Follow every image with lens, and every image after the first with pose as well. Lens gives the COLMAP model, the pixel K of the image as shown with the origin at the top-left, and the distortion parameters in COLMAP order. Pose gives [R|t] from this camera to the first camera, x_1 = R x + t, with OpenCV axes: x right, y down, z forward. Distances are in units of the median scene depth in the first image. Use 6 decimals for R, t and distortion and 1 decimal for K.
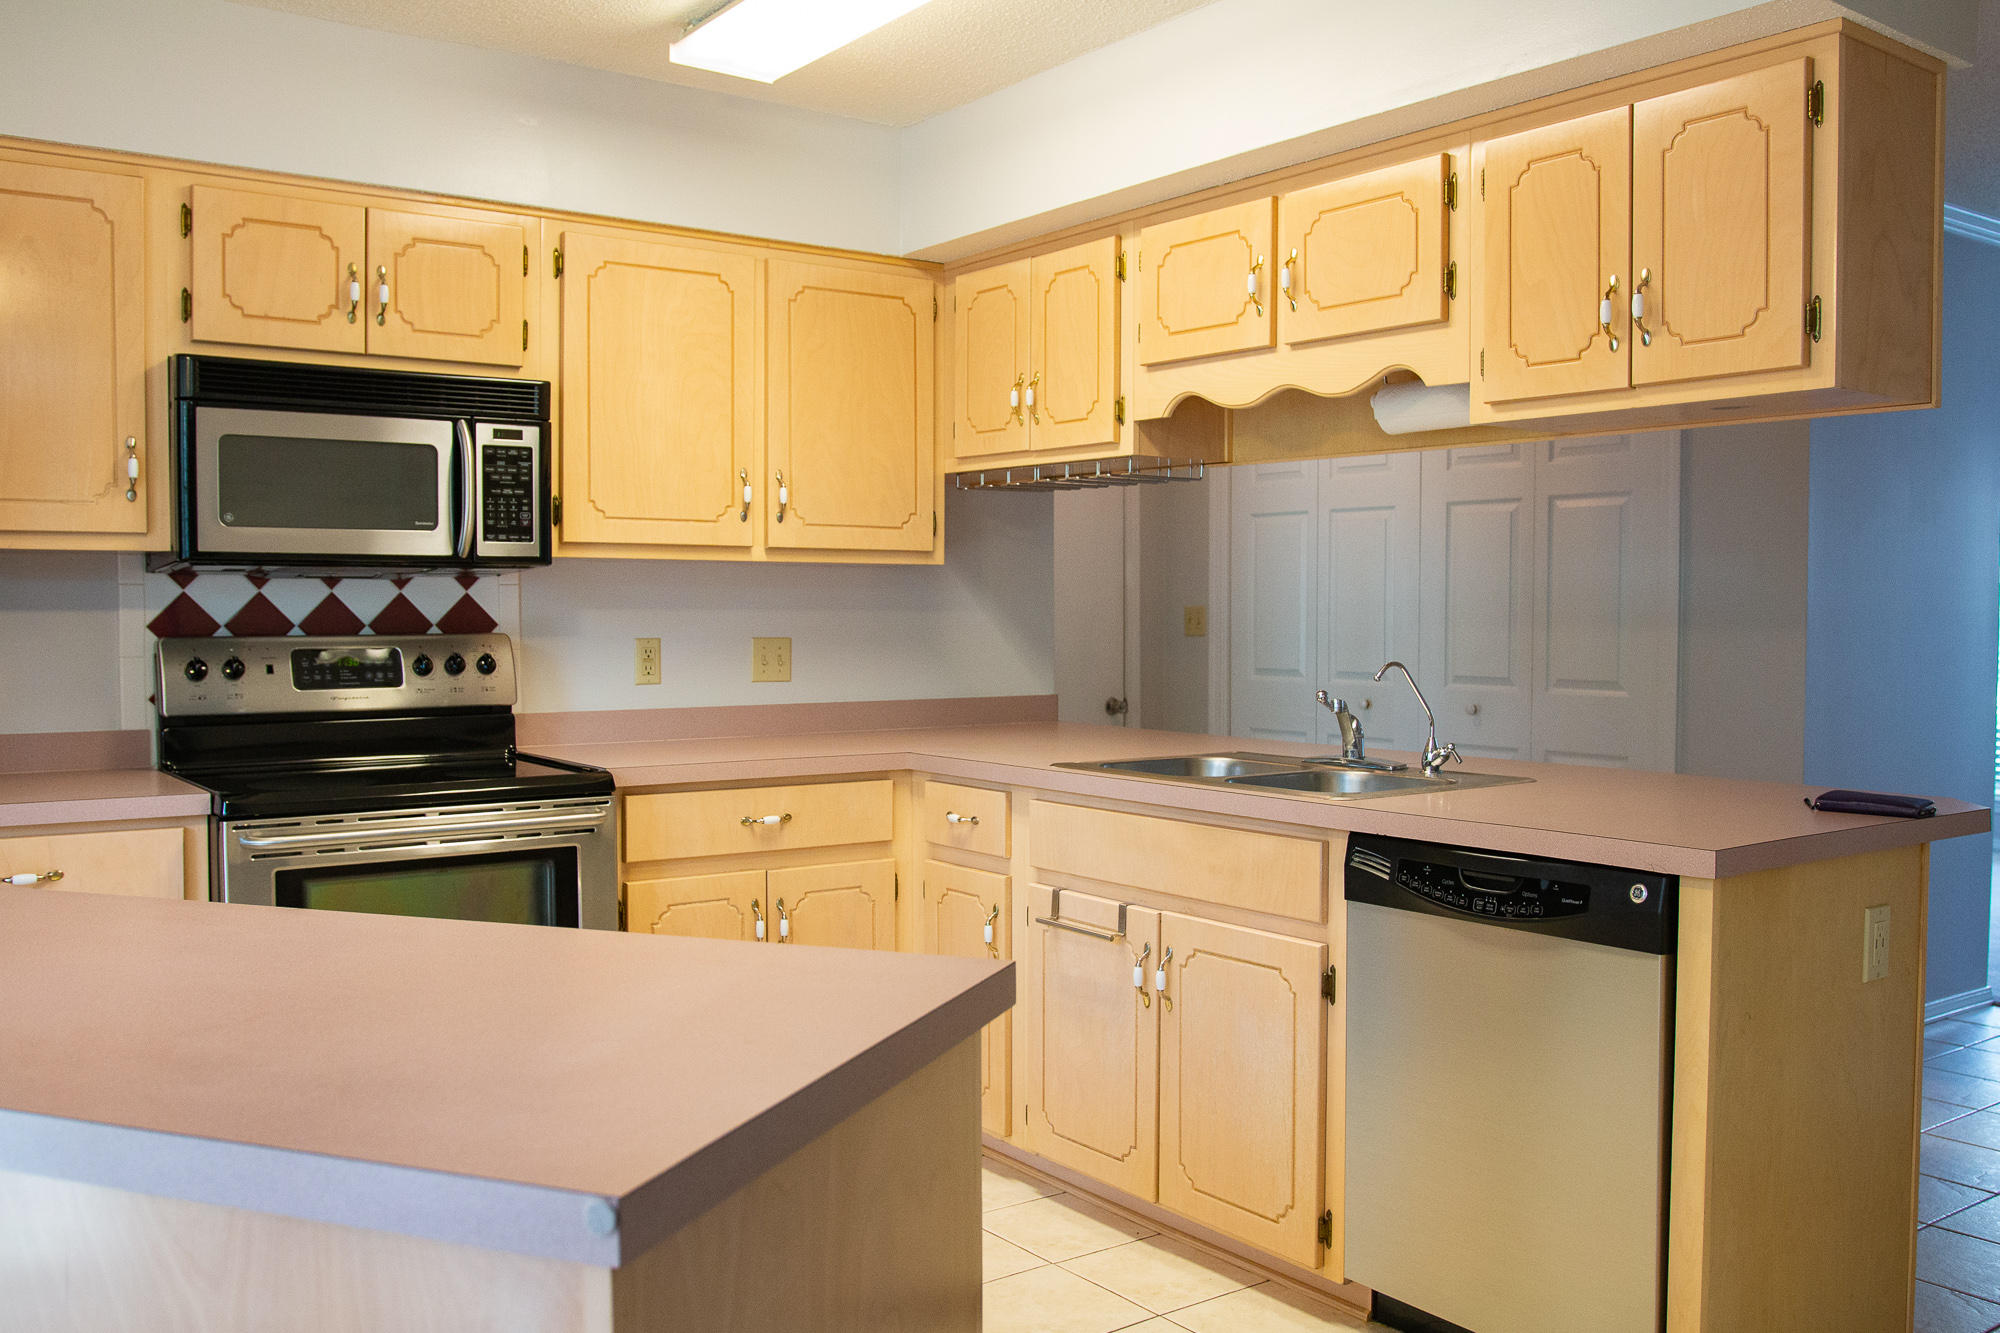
lens RADIAL K [[1721.5, 0, 1000.0], [0, 1721.5, 666.5], [0, 0, 1]] dist [-0.099358, 0.103890]
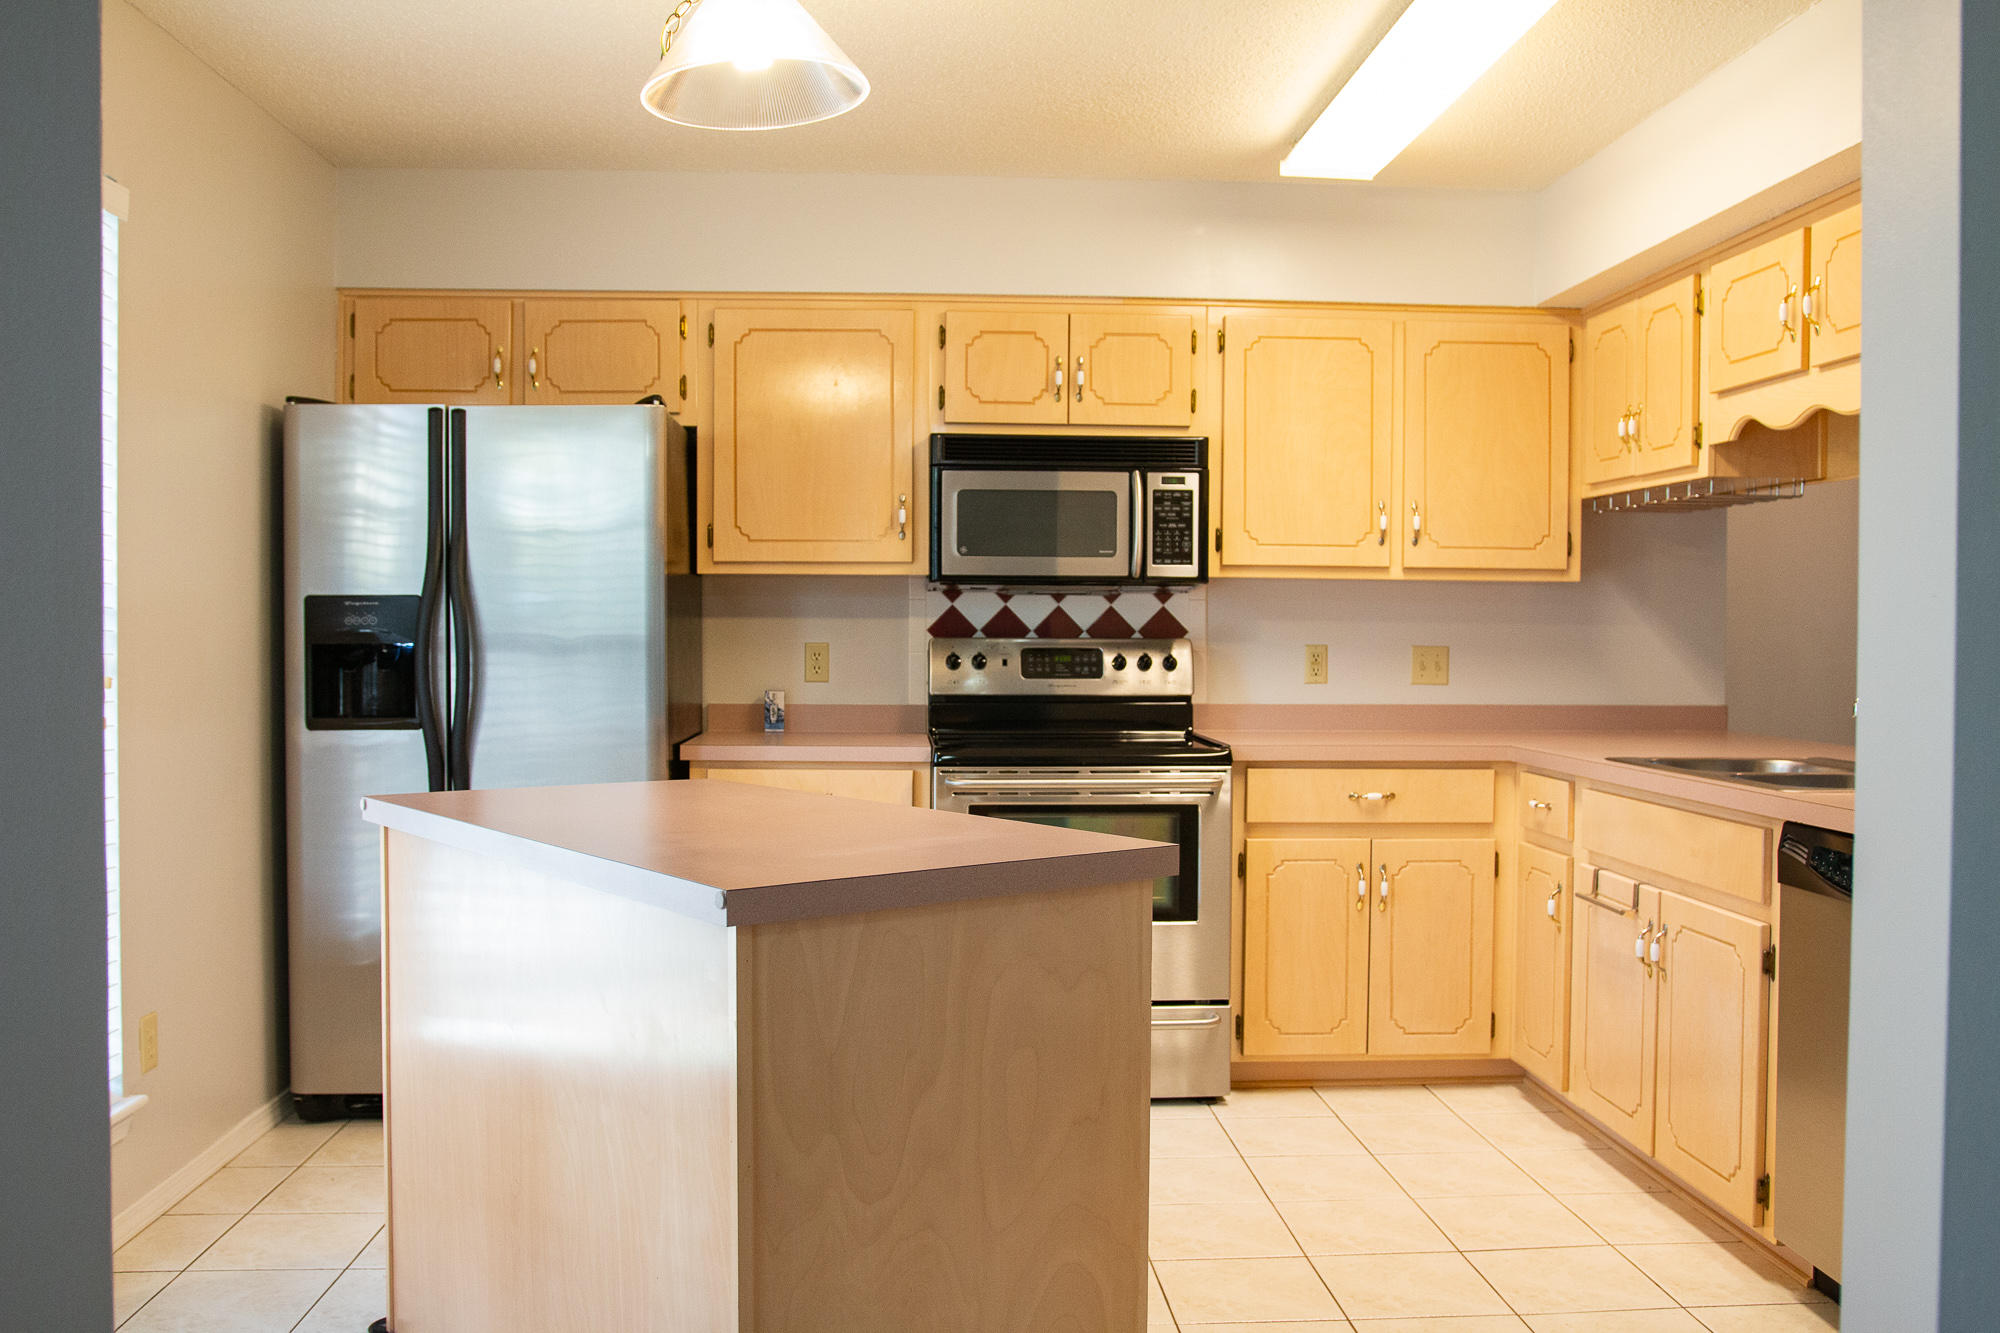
lens RADIAL K [[1721.5, 0, 1000.0], [0, 1721.5, 666.5], [0, 0, 1]] dist [-0.099358, 0.103890]
pose [[0.835393, 0.014823, -0.549454, 0.306297], [-0.024236, 0.999657, -0.009881, 0.017957], [0.549119, 0.021571, 0.835466, -0.135491]]
